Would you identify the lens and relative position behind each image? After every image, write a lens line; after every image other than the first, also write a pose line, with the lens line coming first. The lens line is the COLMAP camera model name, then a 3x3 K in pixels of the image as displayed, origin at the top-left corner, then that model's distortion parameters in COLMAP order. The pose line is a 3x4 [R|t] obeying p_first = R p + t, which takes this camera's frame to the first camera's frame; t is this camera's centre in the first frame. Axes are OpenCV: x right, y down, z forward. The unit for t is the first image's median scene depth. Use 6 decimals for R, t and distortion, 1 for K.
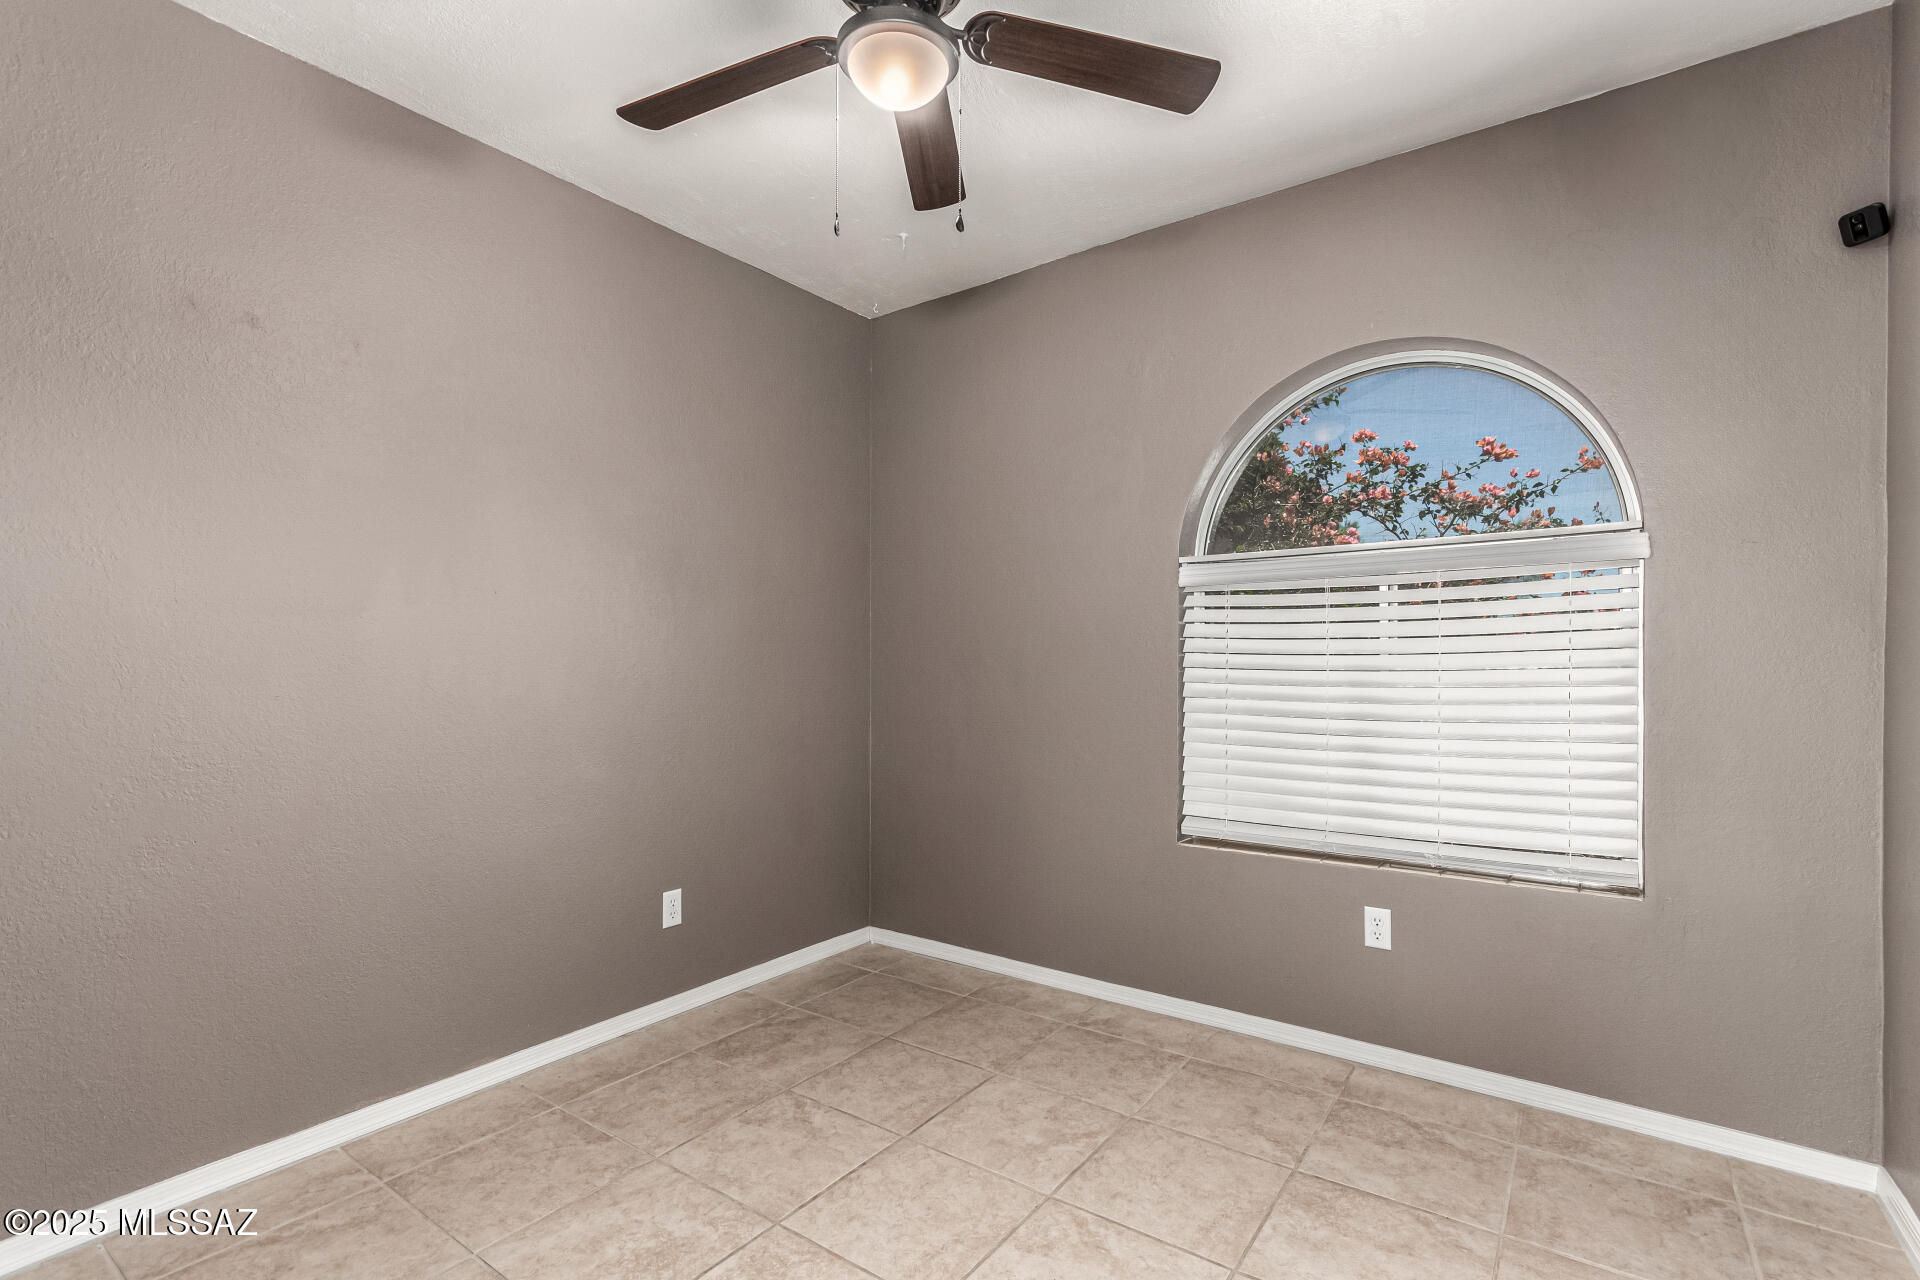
lens RADIAL K [[897.9, 0, 980.7], [0, 897.9, 660.3], [0, 0, 1]] dist [-0.000976, 0.001734]
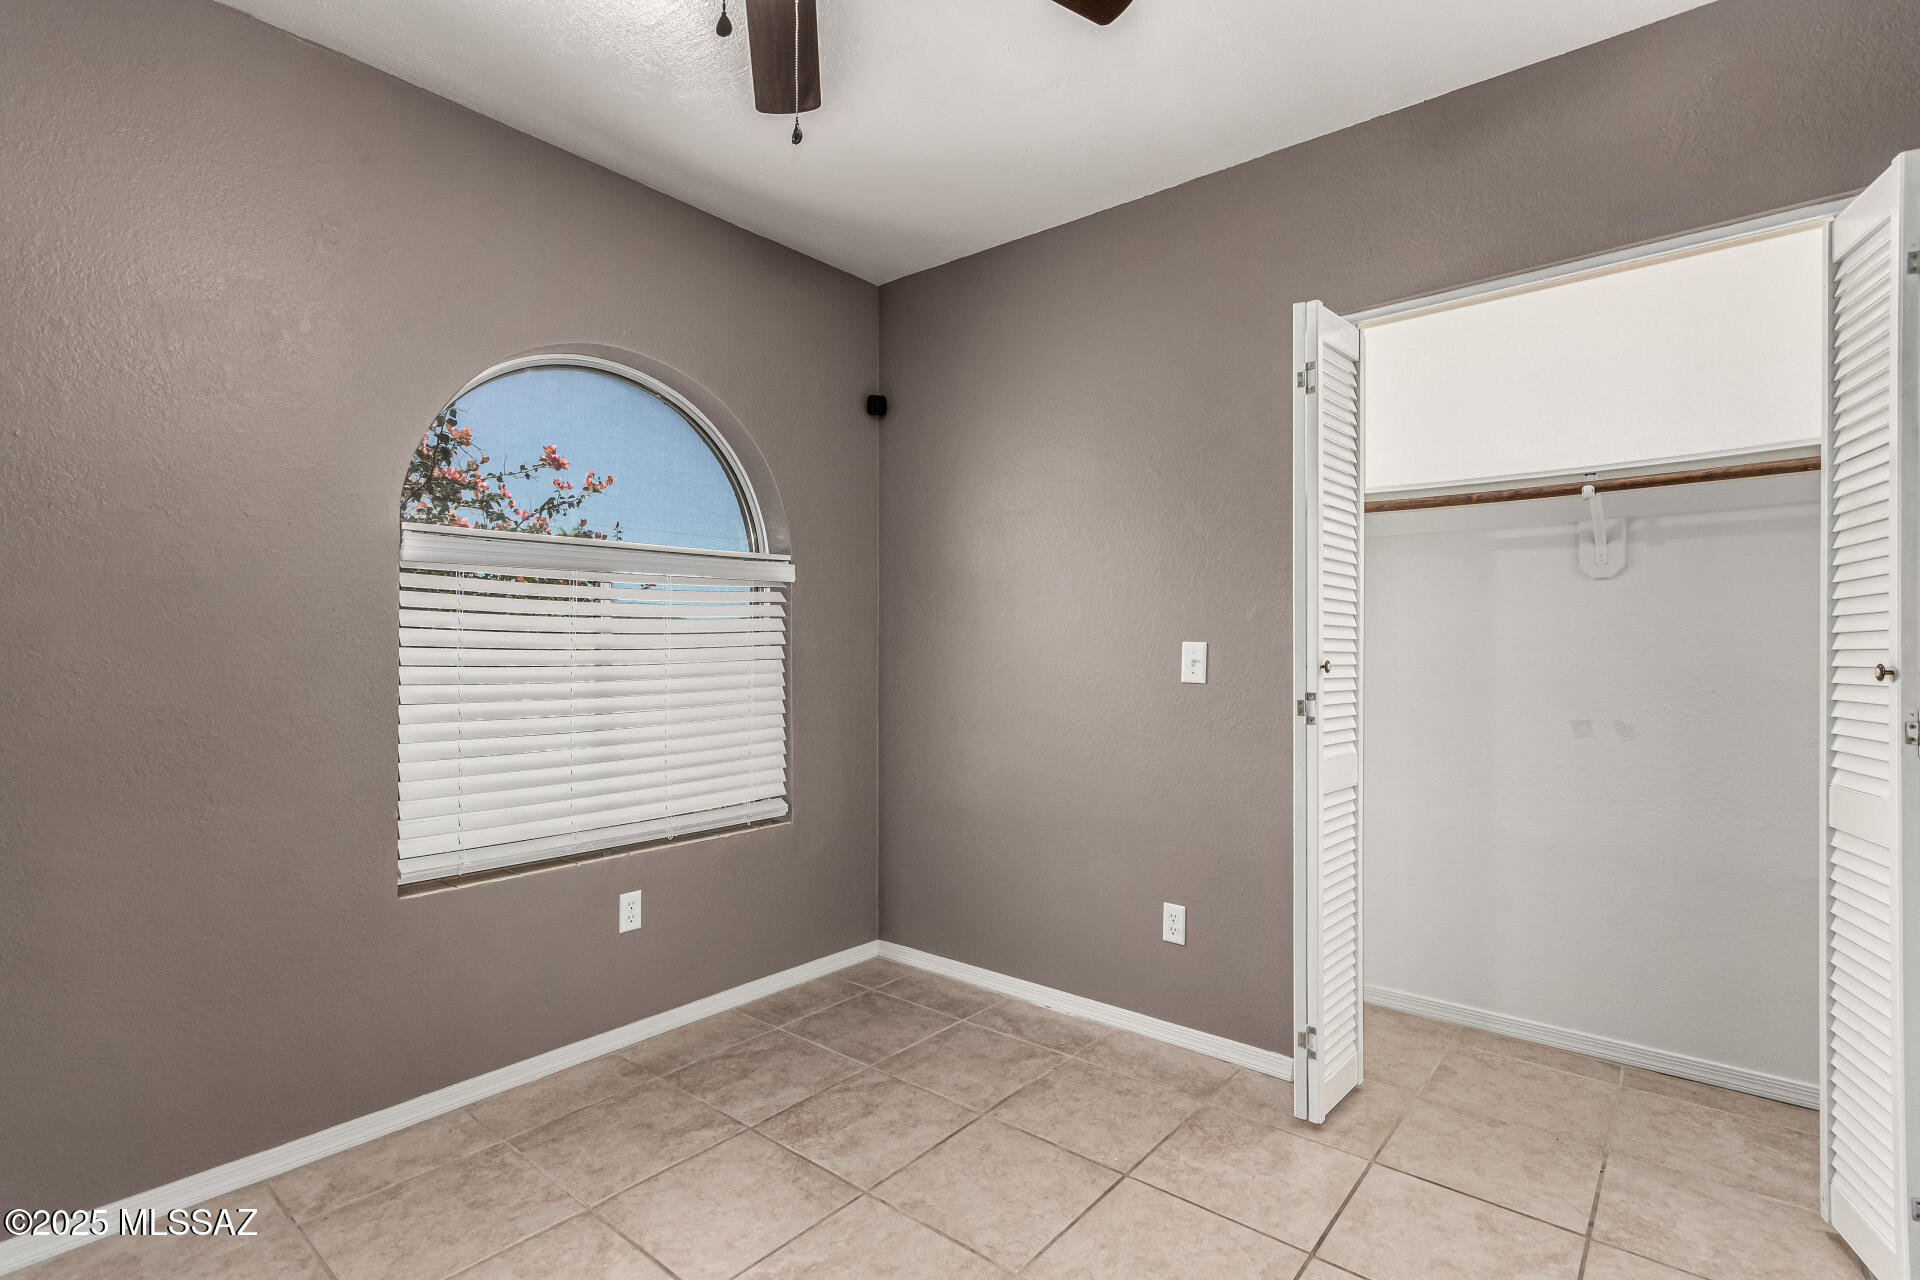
lens RADIAL K [[897.9, 0, 963.8], [0, 897.9, 648.3], [0, 0, 1]] dist [-0.000976, 0.001734]
pose [[0.072837, 0.001274, 0.997343, -0.545695], [0.001855, 0.999997, -0.001413, -0.005768], [-0.997342, 0.001953, 0.072834, 0.511248]]
